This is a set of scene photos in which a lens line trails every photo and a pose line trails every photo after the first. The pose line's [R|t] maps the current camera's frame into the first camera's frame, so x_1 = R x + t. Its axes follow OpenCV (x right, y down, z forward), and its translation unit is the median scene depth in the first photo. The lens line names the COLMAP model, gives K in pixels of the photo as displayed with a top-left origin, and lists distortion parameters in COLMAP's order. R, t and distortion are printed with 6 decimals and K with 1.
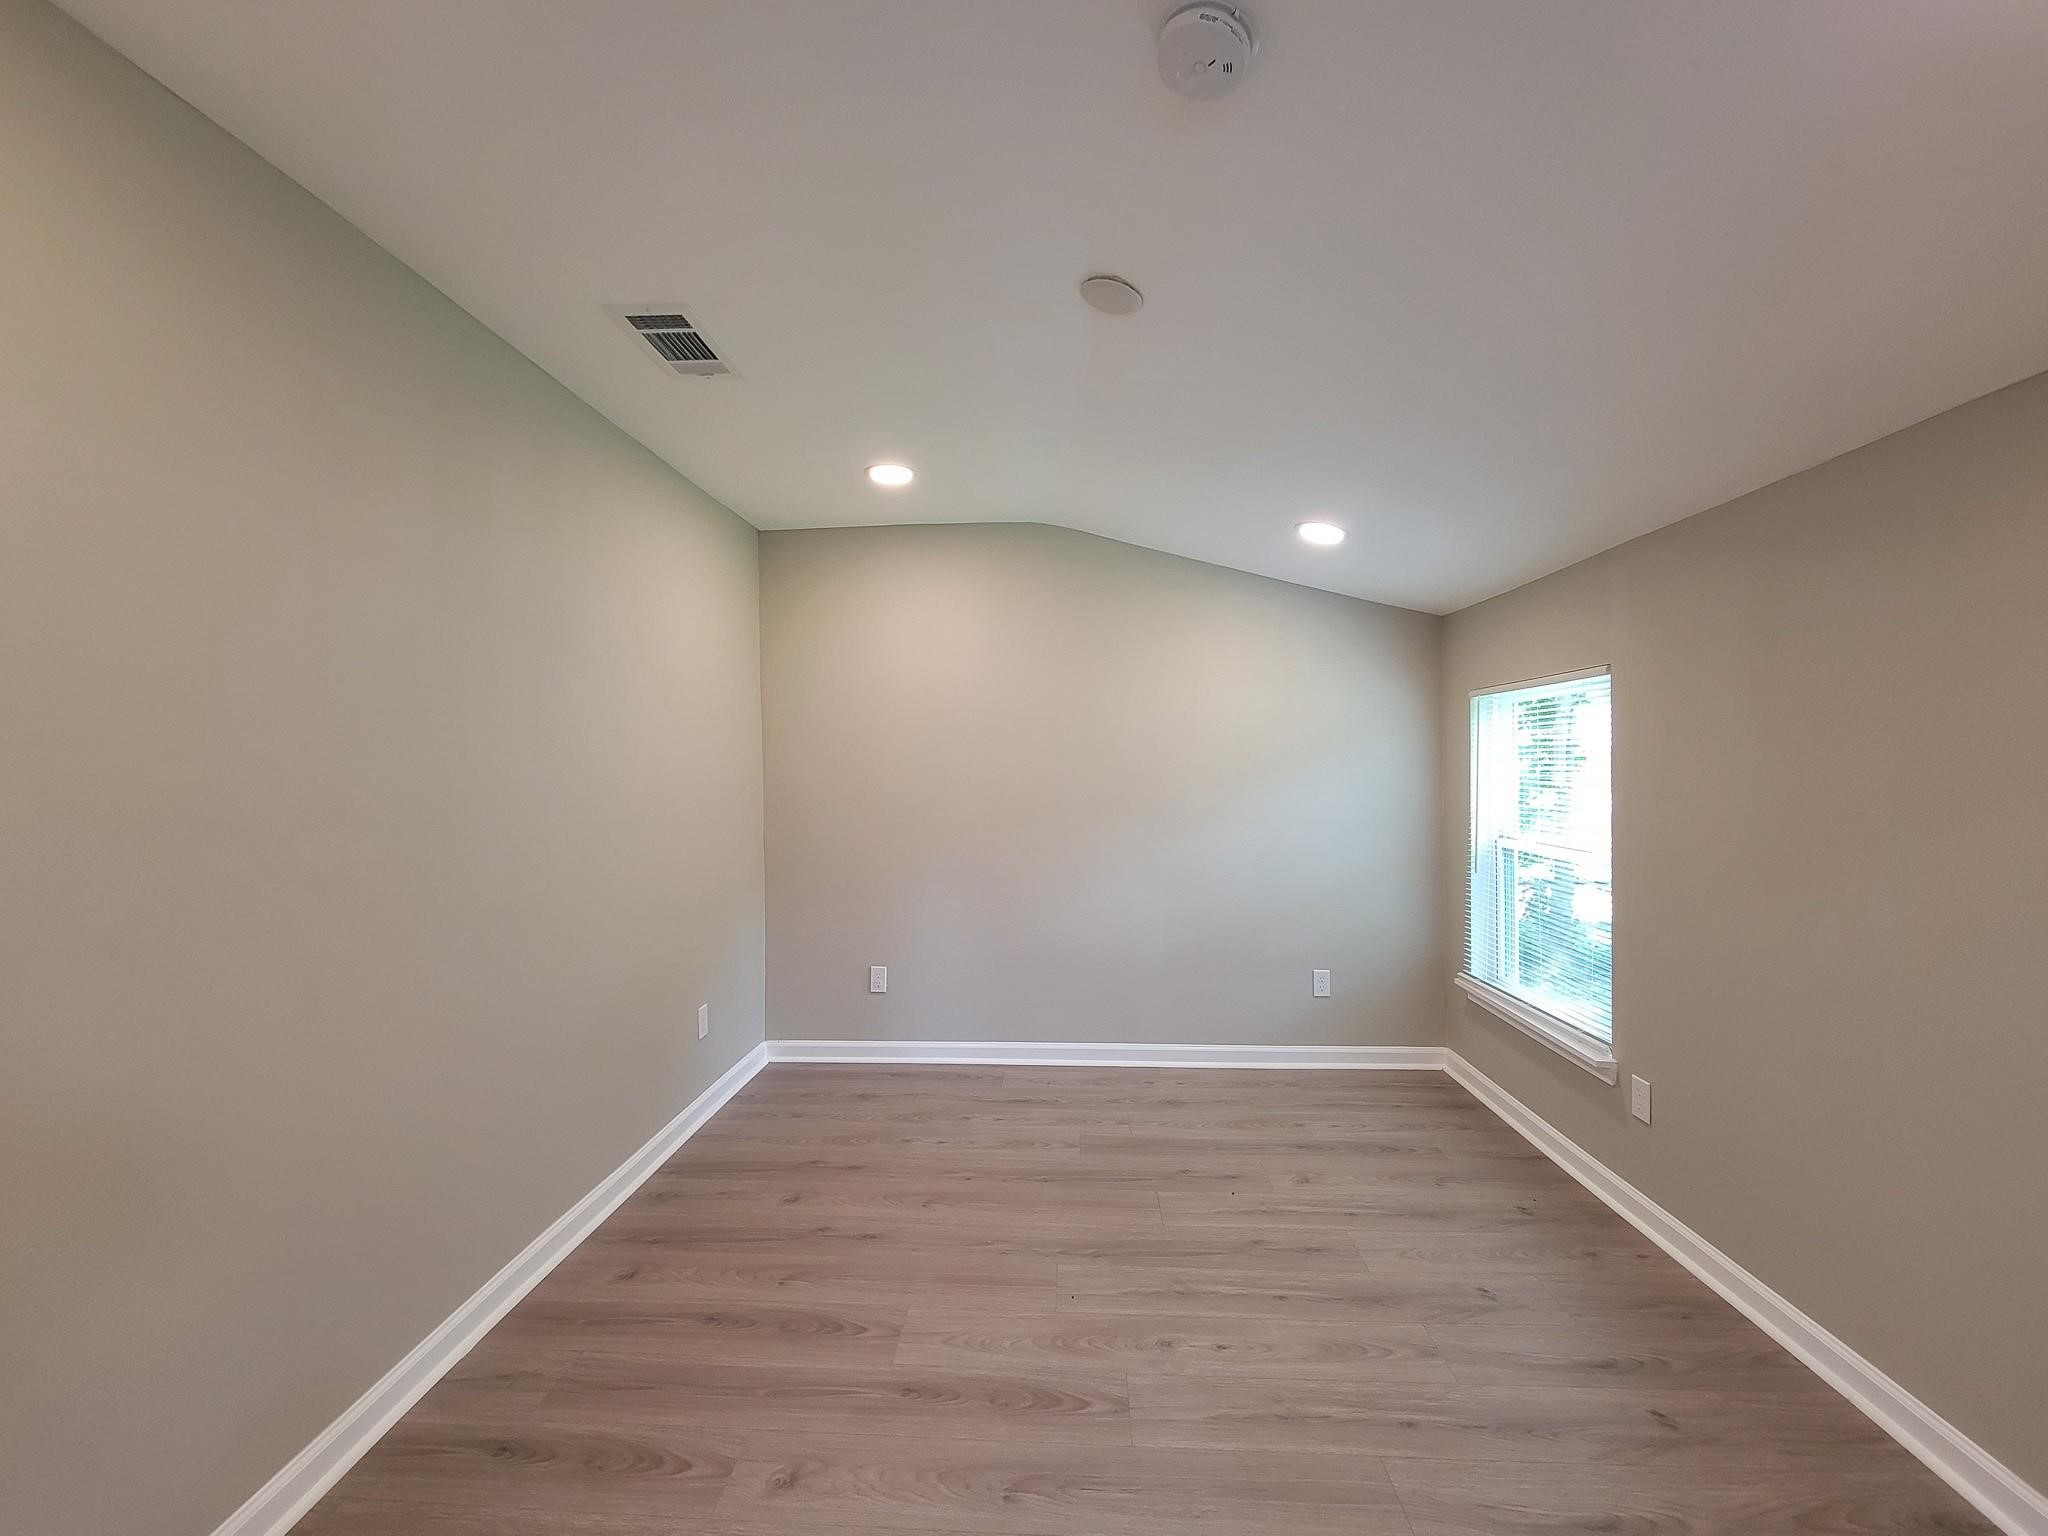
lens RADIAL K [[834.3, 0, 1032.4], [0, 834.3, 787.4], [0, 0, 1]] dist [0.001999, -0.003682]
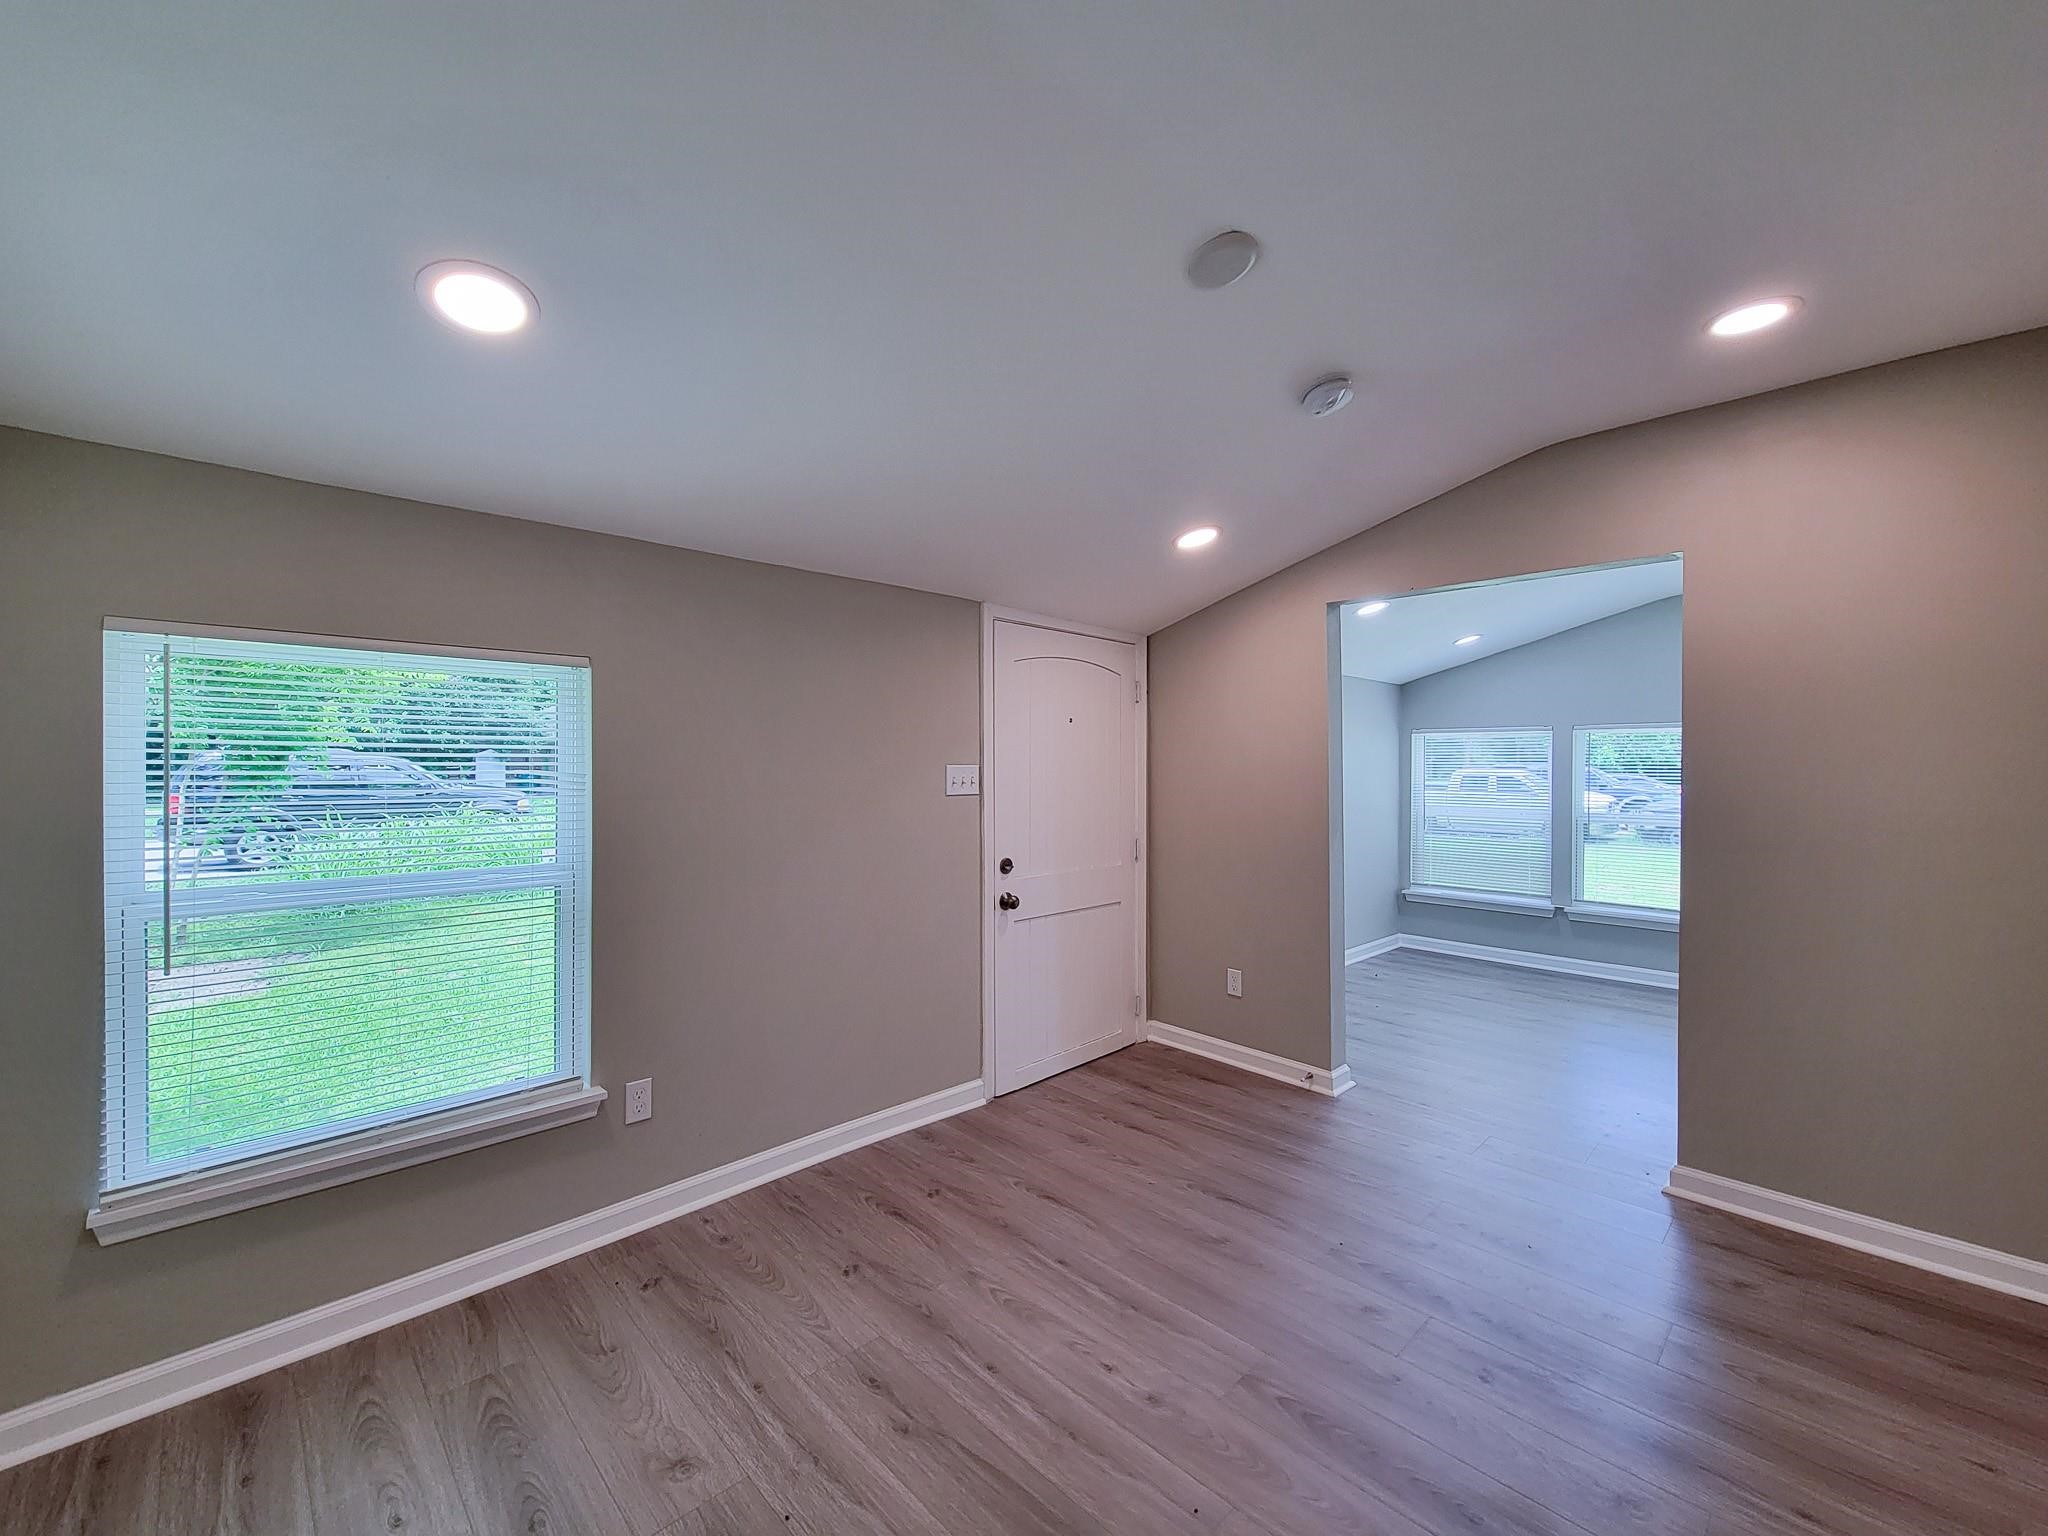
lens RADIAL K [[840.5, 0, 1036.2], [0, 840.5, 763.3], [0, 0, 1]] dist [0.001091, -0.004396]
pose [[-0.744500, 0.007849, 0.667576, -0.347246], [0.021091, 0.999708, 0.011767, -0.032072], [-0.667289, 0.022841, -0.744449, 1.700153]]
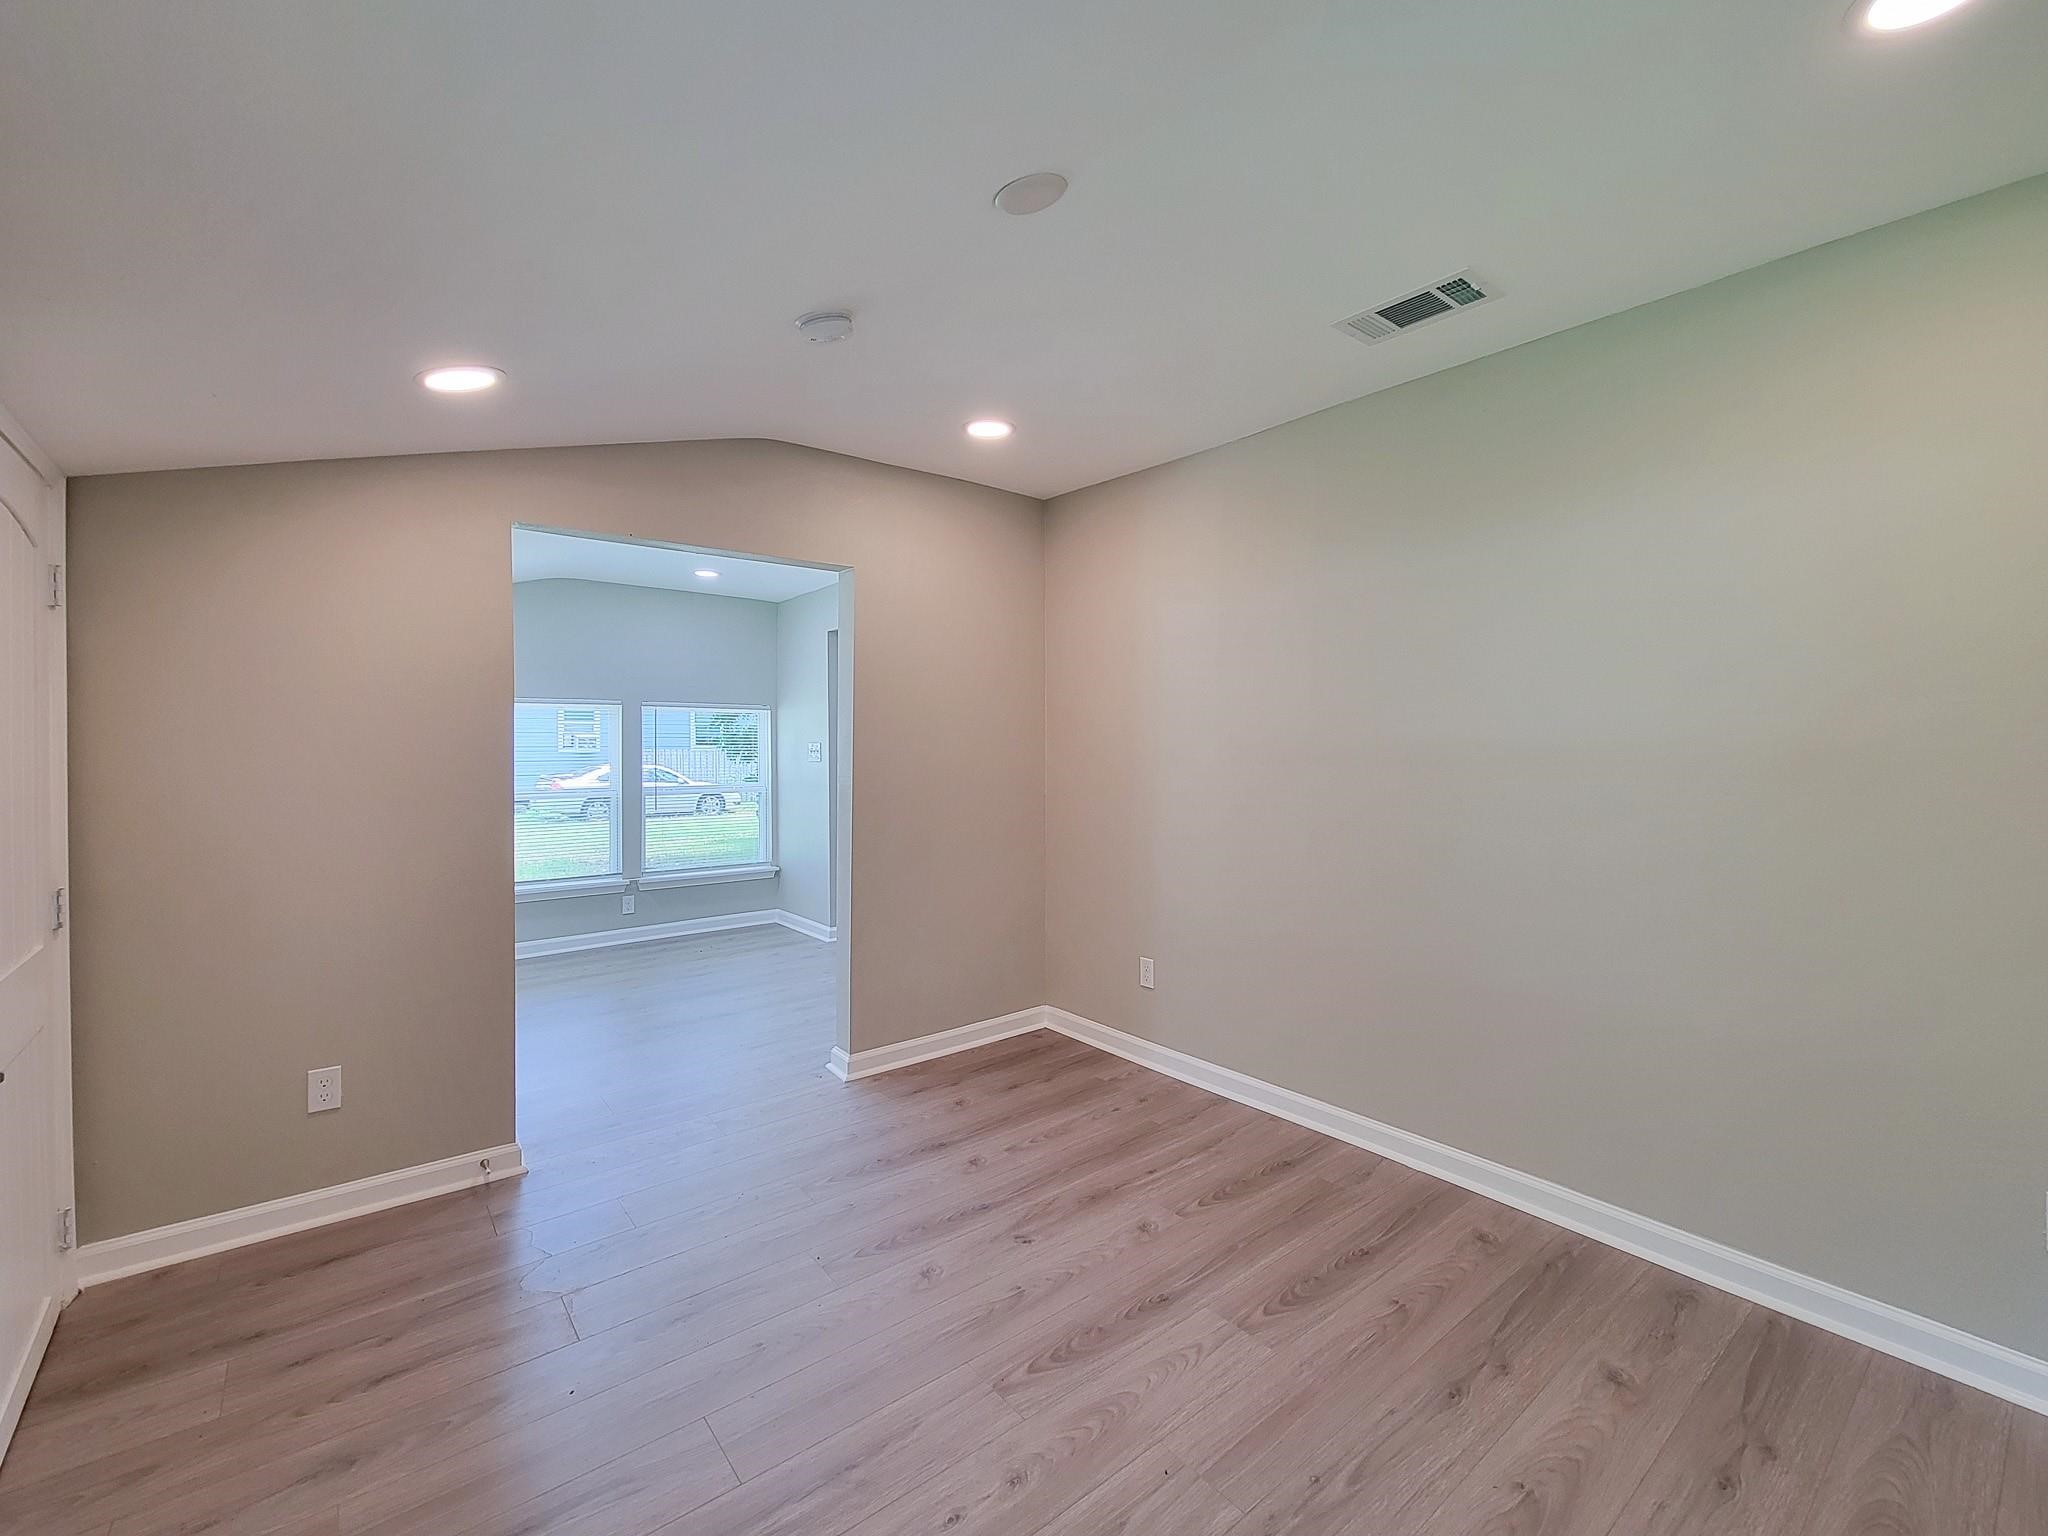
lens RADIAL K [[840.5, 0, 1036.2], [0, 840.5, 763.3], [0, 0, 1]] dist [0.001091, -0.004396]
pose [[-0.740125, 0.026690, -0.671940, 0.629373], [-0.007572, 0.998818, 0.048014, -0.026322], [0.672427, 0.040624, -0.739048, 1.515613]]
